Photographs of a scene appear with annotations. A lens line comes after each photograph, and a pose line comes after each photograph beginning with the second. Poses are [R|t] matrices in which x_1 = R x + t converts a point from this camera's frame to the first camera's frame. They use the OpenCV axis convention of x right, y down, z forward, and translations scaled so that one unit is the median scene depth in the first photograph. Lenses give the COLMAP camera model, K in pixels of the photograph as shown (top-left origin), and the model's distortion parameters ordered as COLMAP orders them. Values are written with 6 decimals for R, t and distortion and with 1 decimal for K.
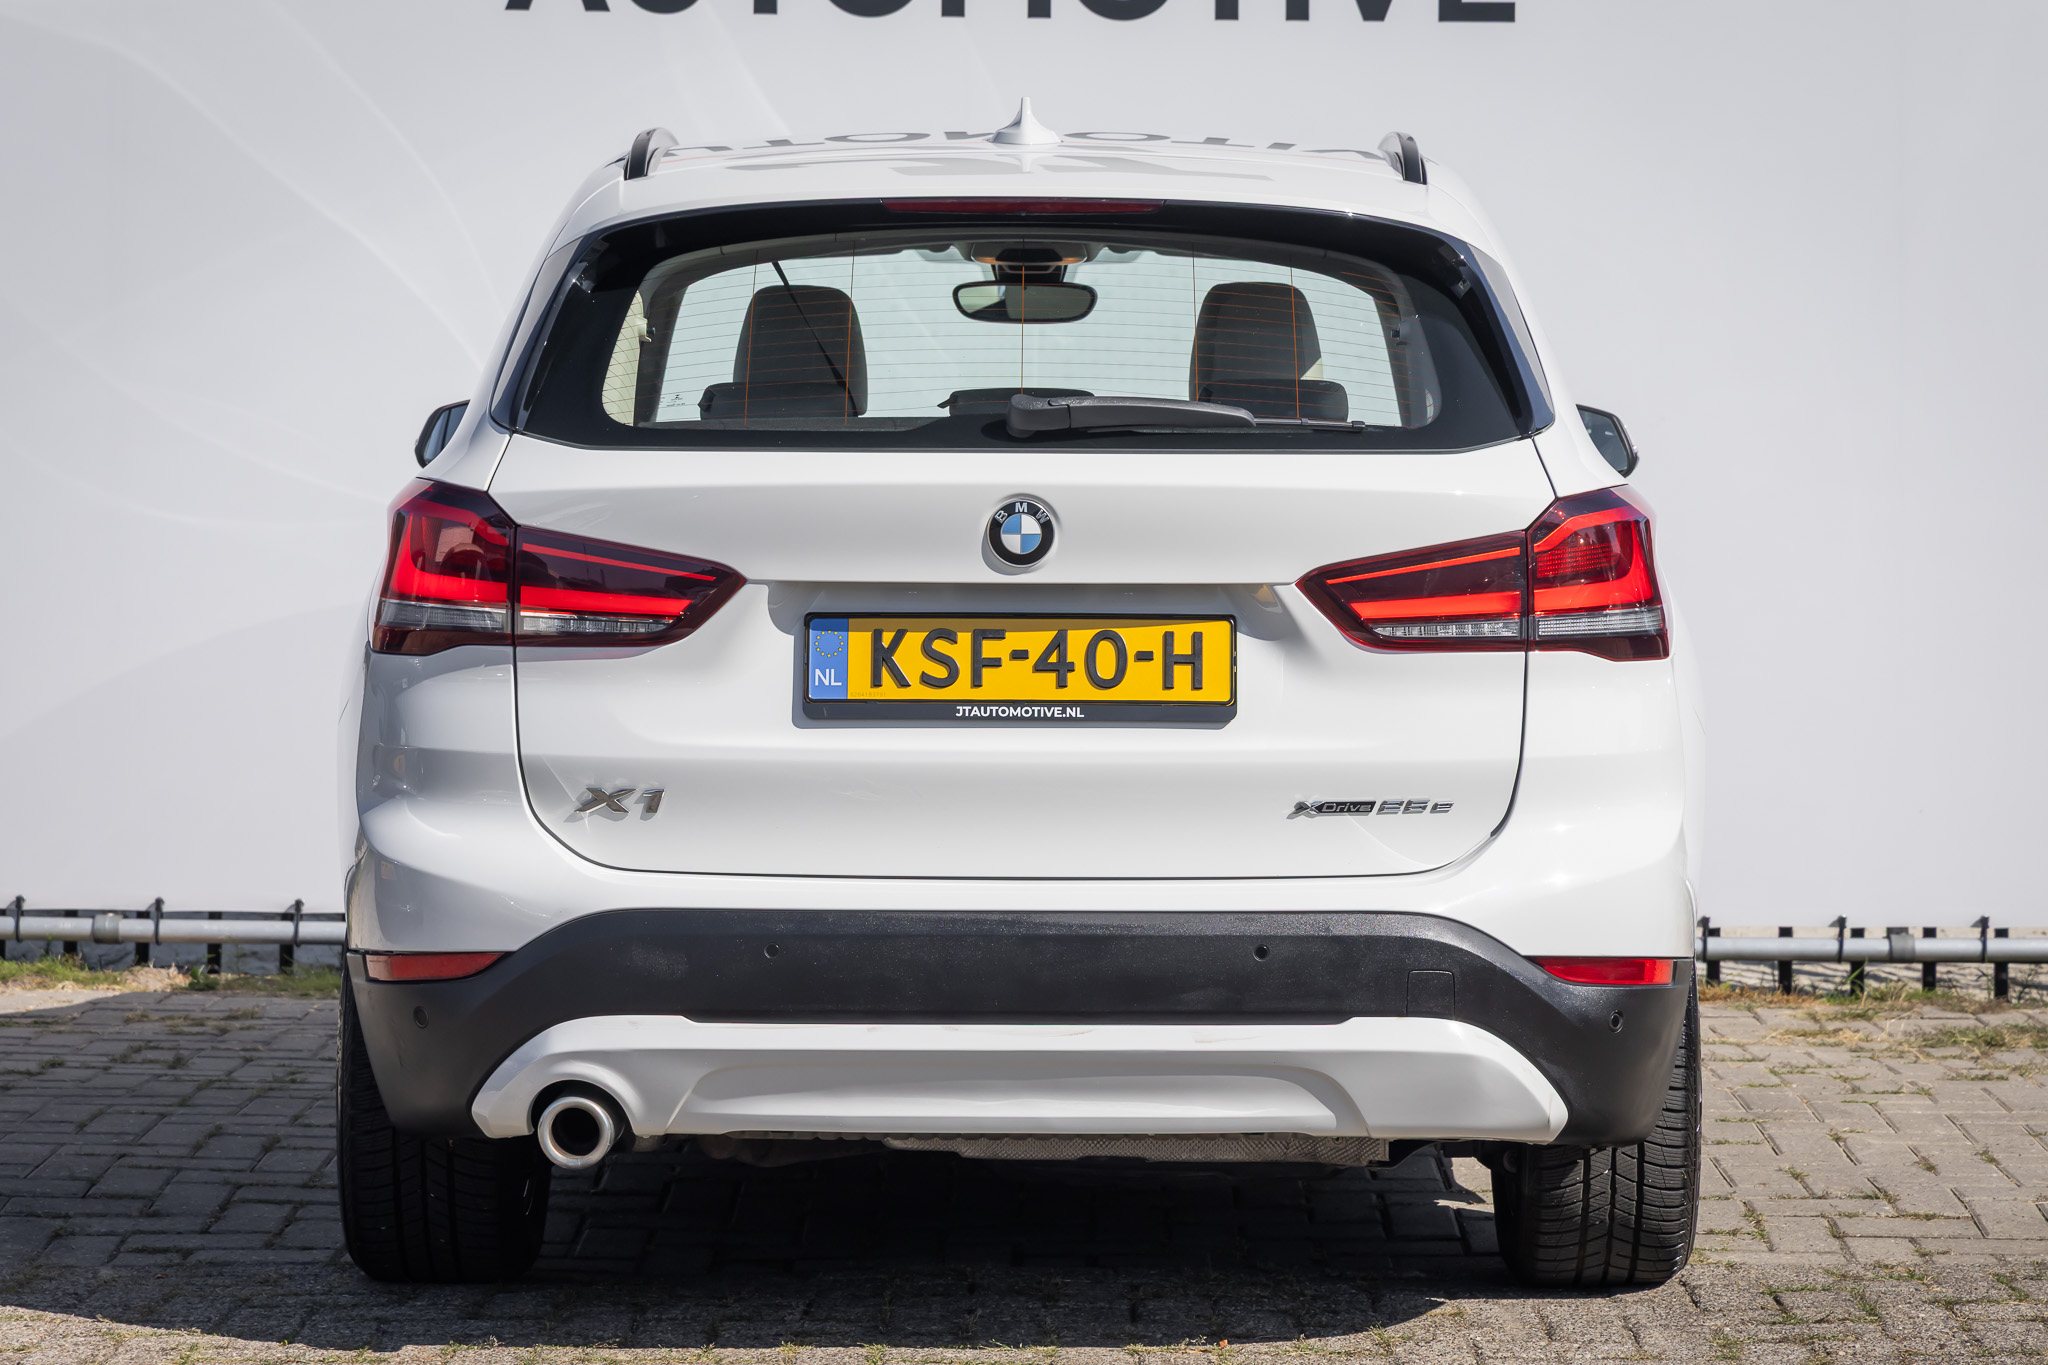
lens RADIAL K [[5572.1, 0, 1028.1], [0, 5572.1, 681.6], [0, 0, 1]] dist [0.000468, 0.000000]
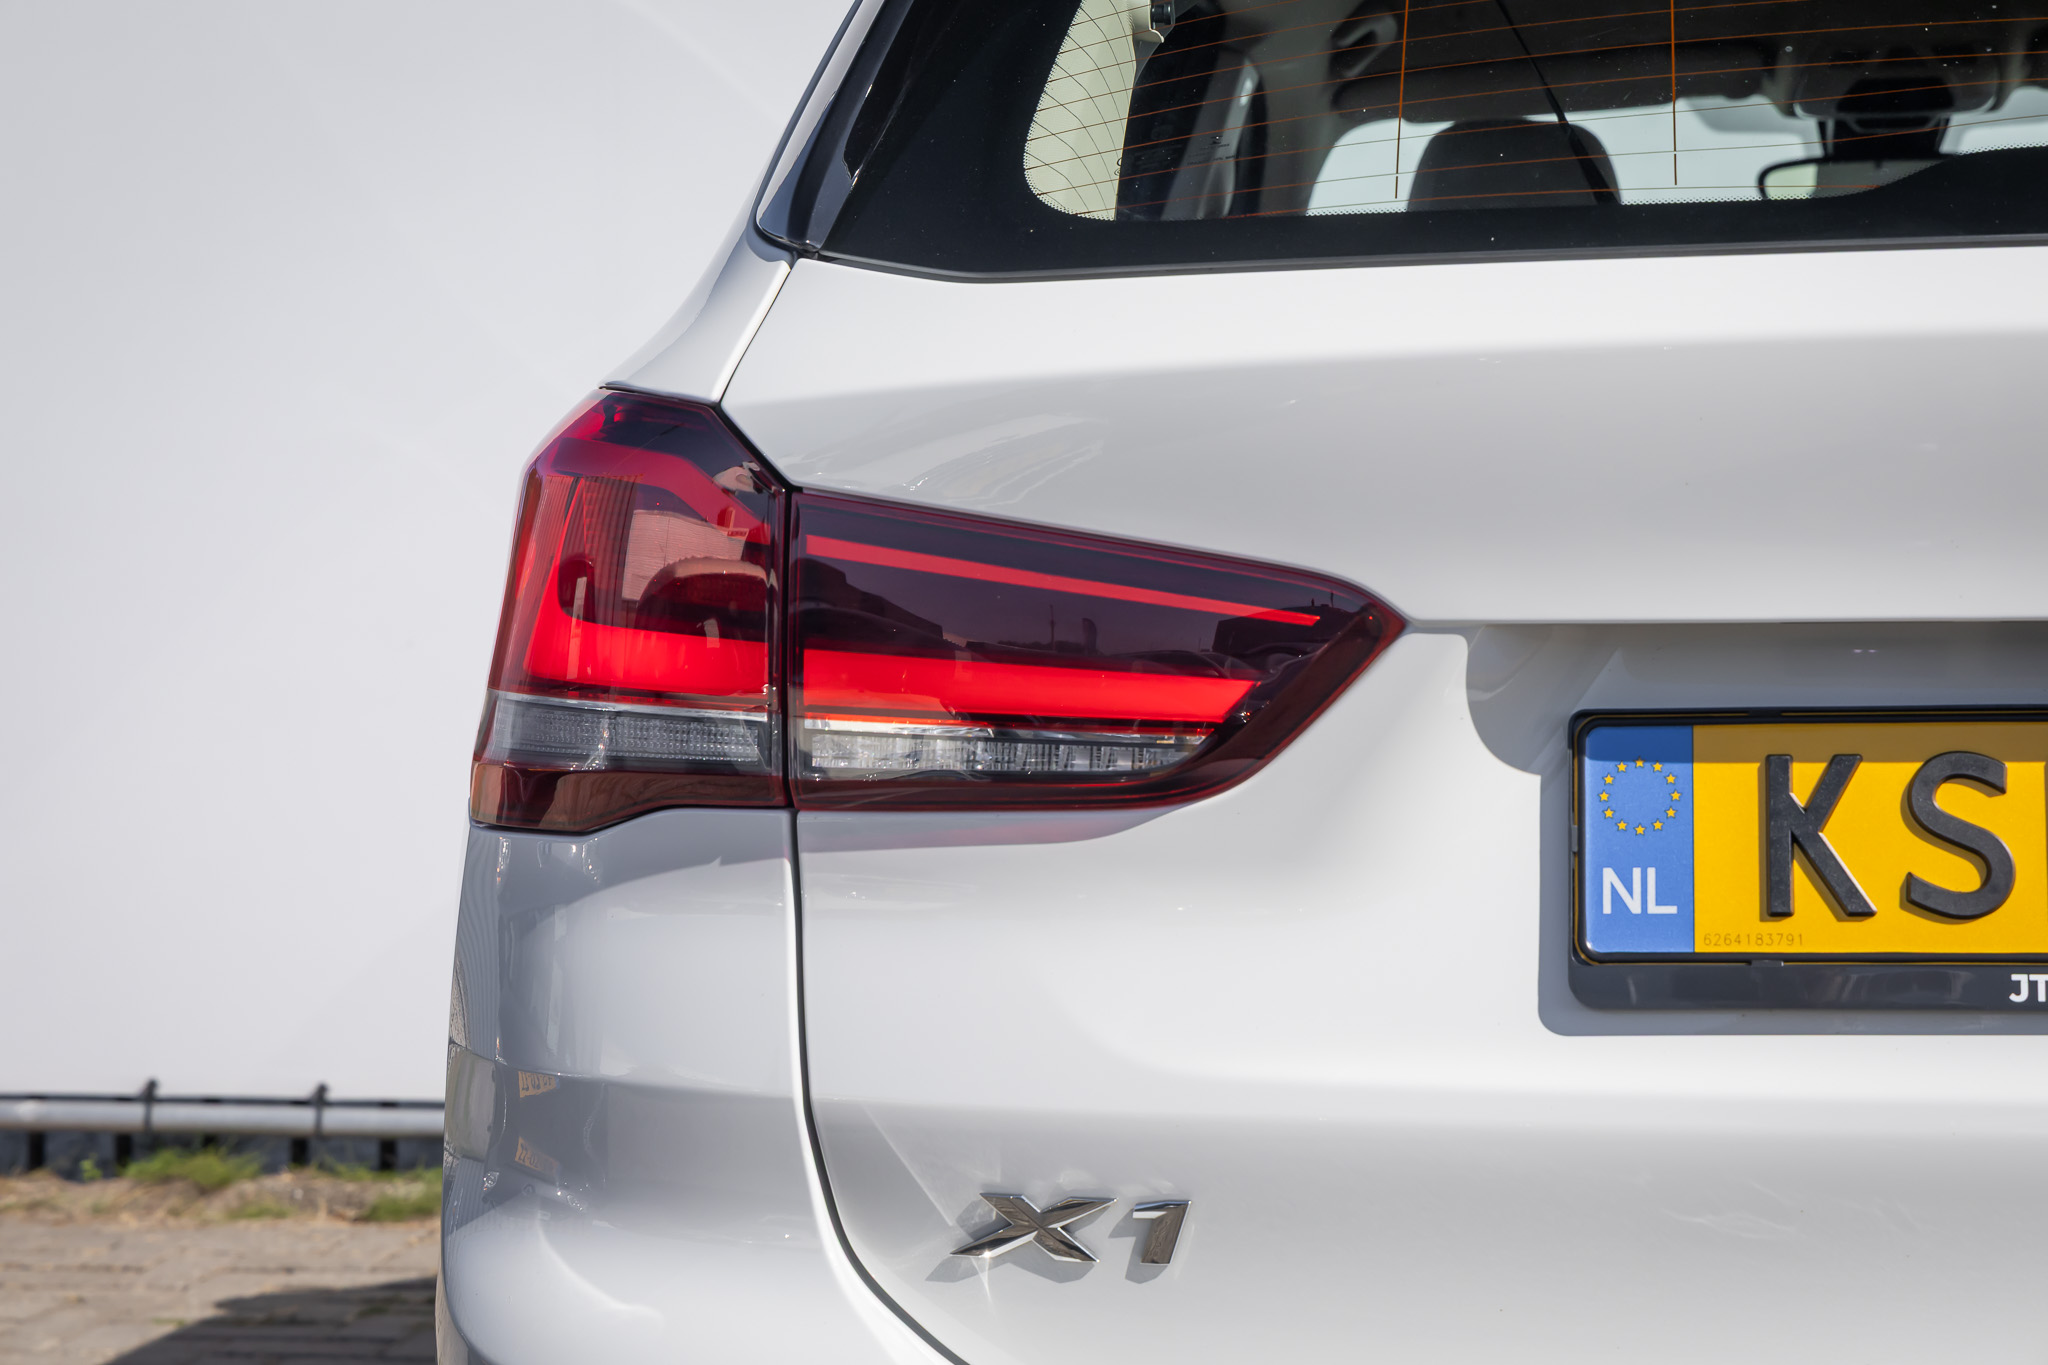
lens RADIAL K [[4466.5, 0, 1026.8], [0, 4466.5, 697.5], [0, 0, 1]] dist [-0.266266, 0.000000]
pose [[0.989901, -0.014336, -0.141037, -0.034139], [0.011940, 0.999770, -0.017820, -0.008528], [0.141260, 0.015956, 0.989844, 0.707595]]
